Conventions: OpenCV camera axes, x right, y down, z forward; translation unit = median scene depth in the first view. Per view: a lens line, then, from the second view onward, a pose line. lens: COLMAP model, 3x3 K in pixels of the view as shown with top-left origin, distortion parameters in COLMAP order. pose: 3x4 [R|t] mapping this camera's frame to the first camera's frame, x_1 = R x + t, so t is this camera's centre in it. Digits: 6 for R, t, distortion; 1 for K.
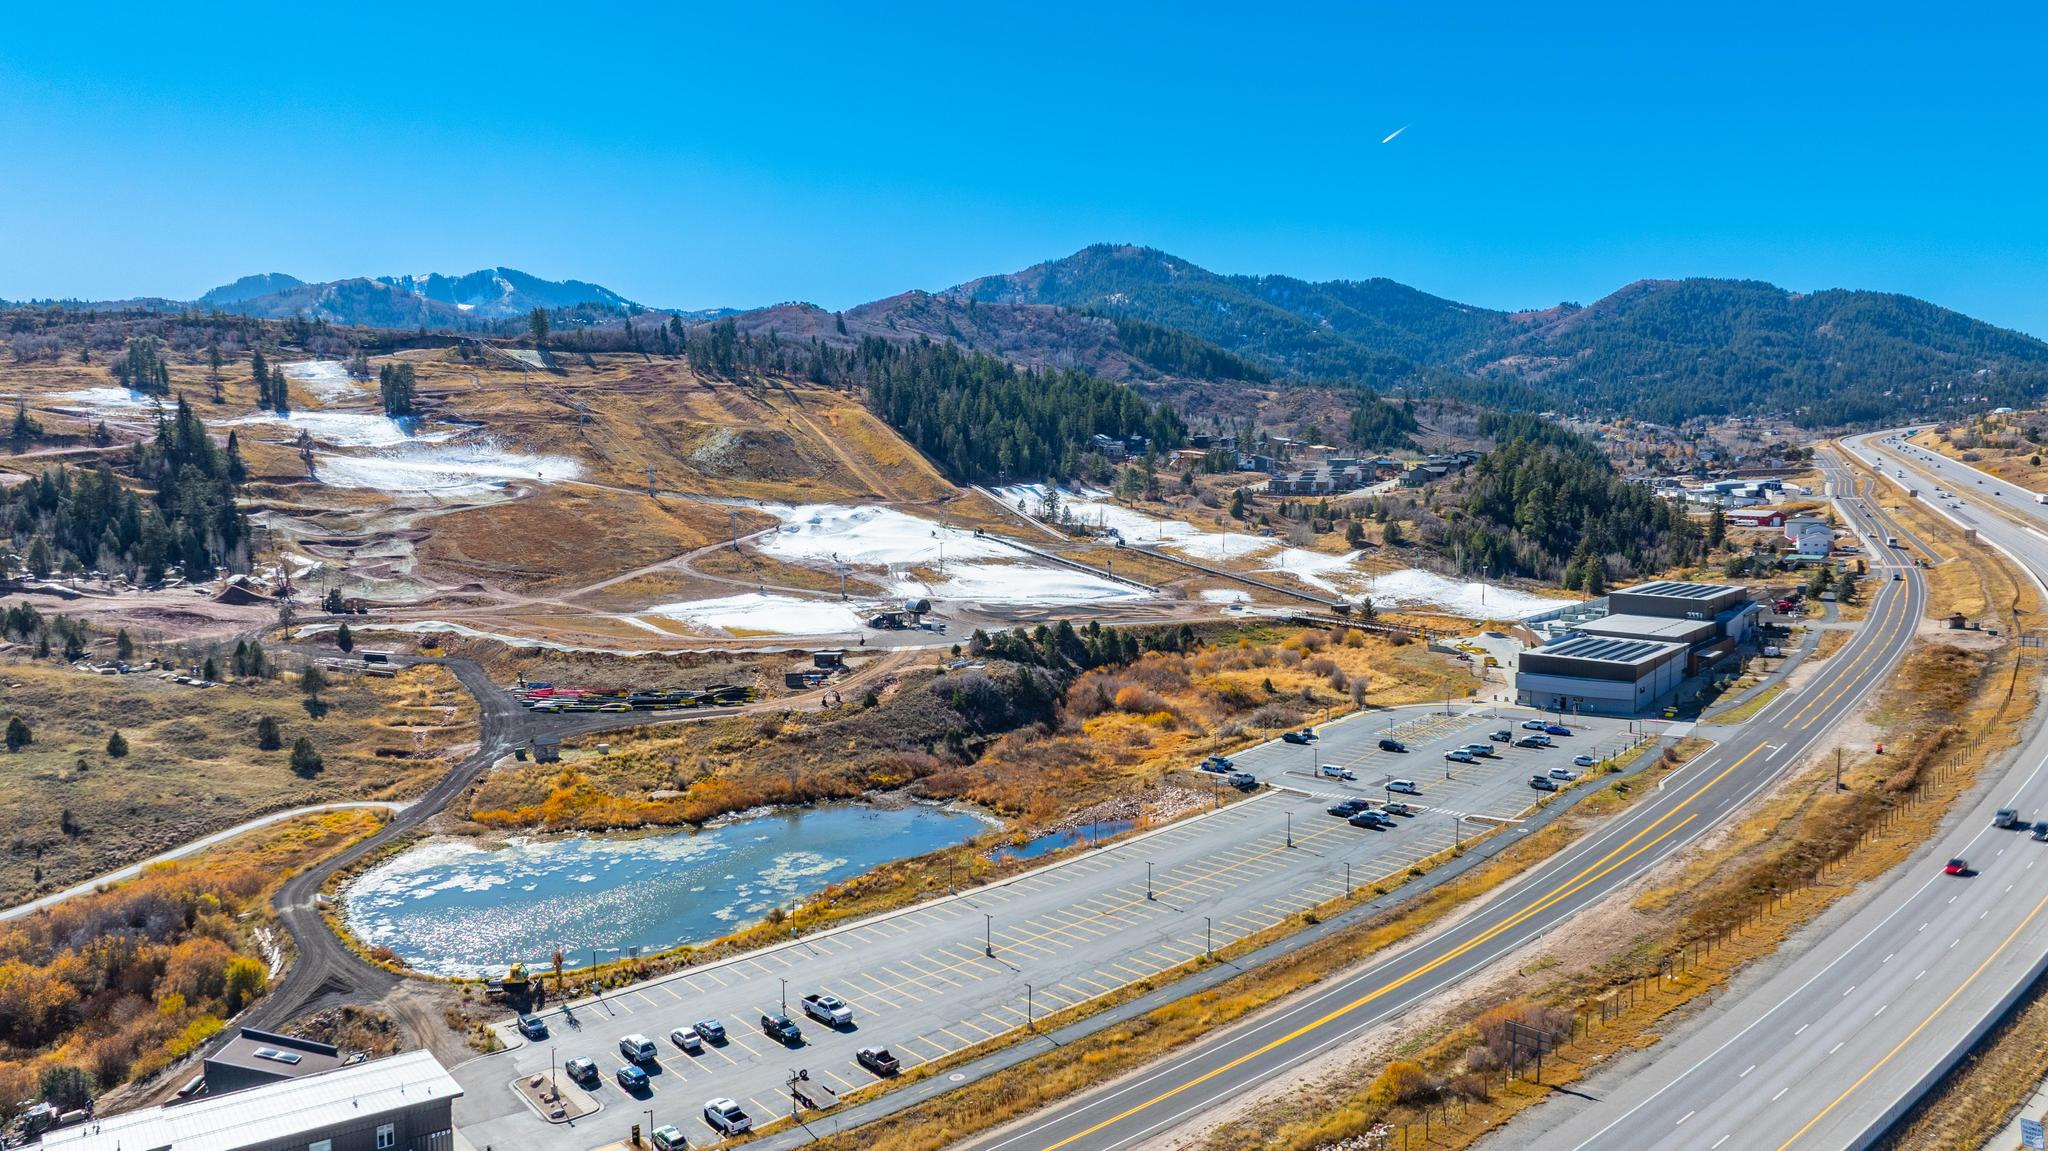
lens RADIAL K [[1437.1, 0, 1024.0], [0, 1437.1, 575.5], [0, 0, 1]] dist [-0.004279, -0.035598]
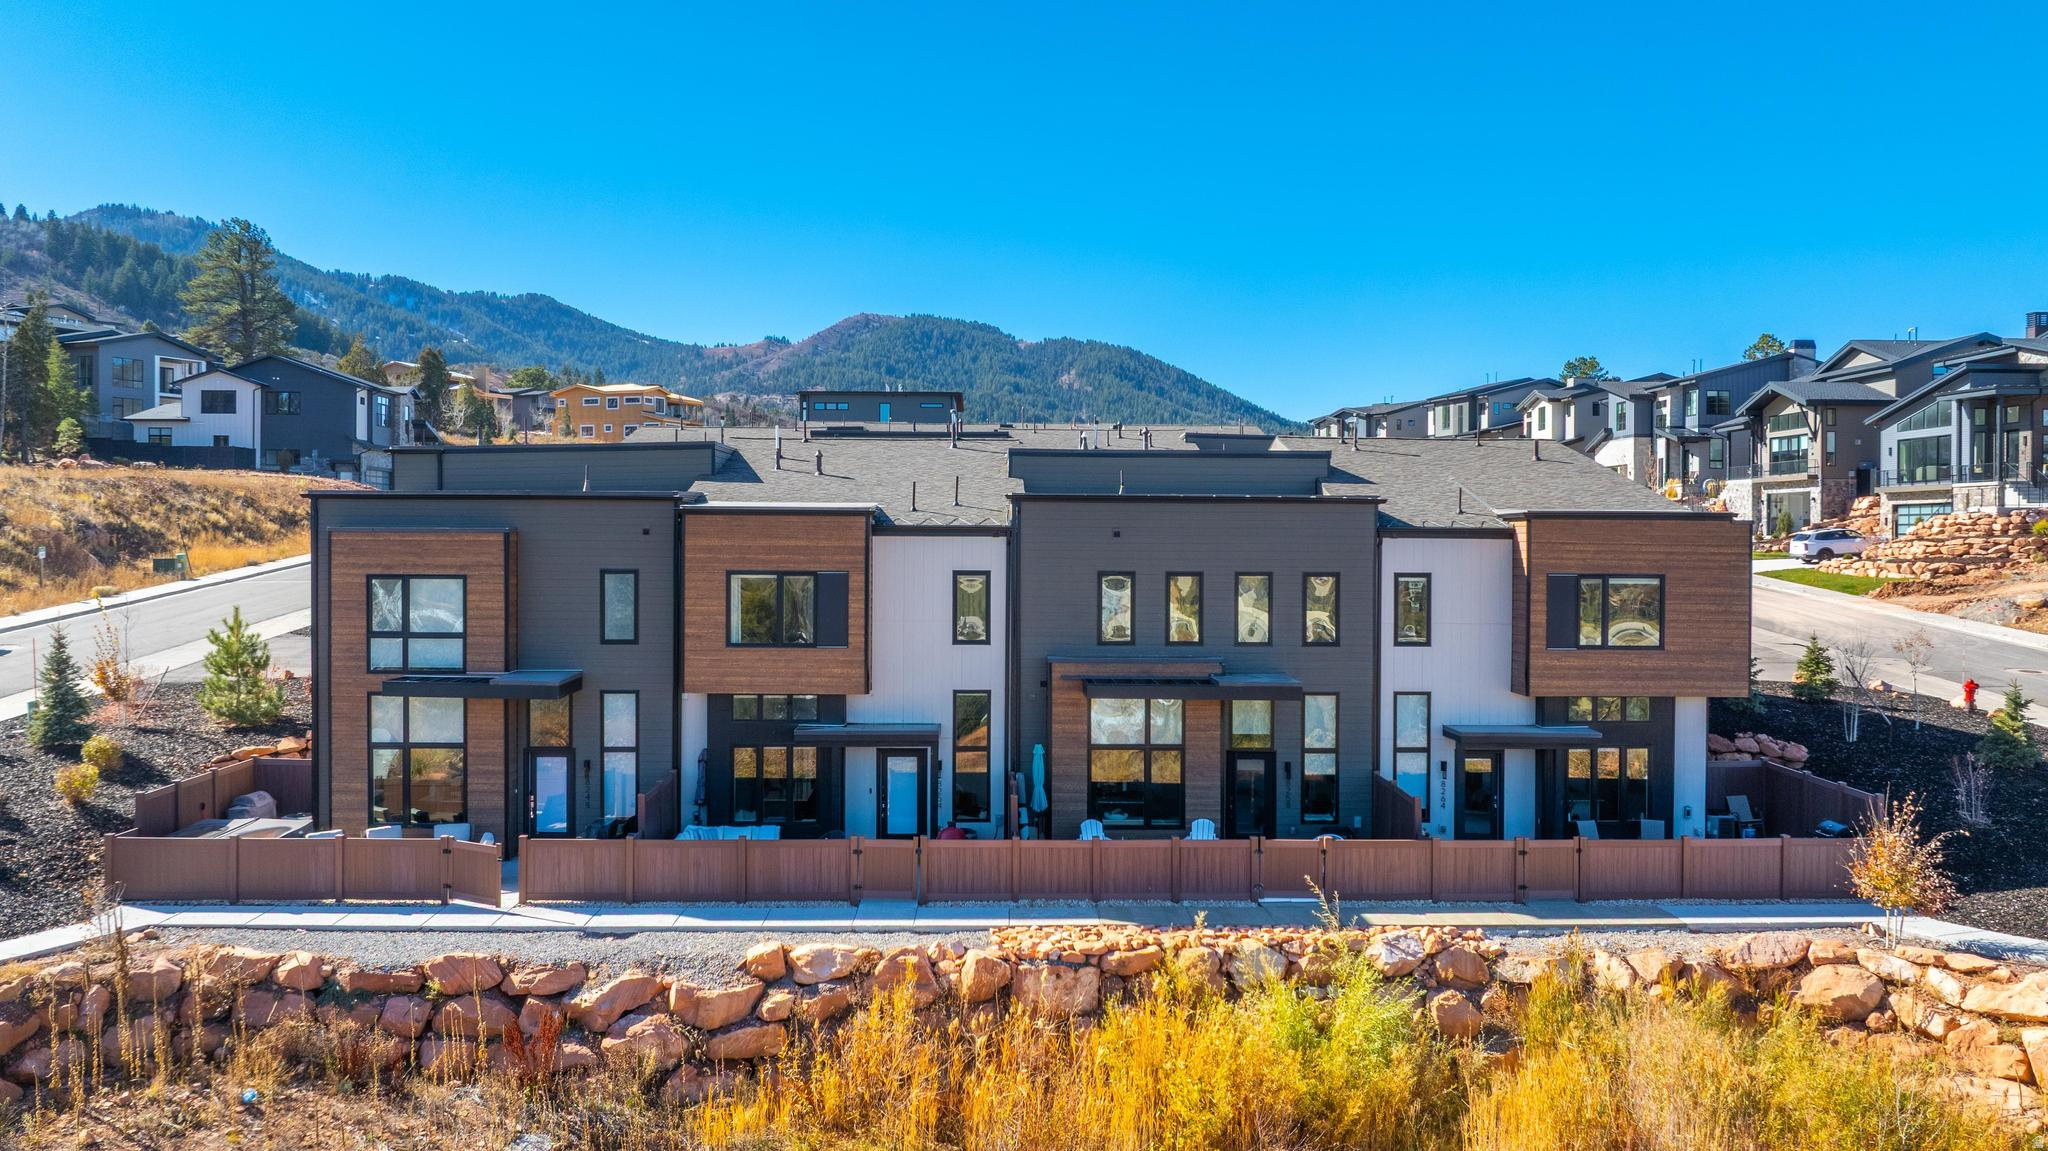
lens RADIAL K [[1577.9, 0, 1024.0], [0, 1577.9, 575.5], [0, 0, 1]] dist [-0.006796, -0.005372]
pose [[0.852185, -0.007469, 0.523187, 0.165046], [0.035063, 0.998466, -0.042857, -0.061621], [-0.522064, 0.054866, 0.851140, 0.958052]]
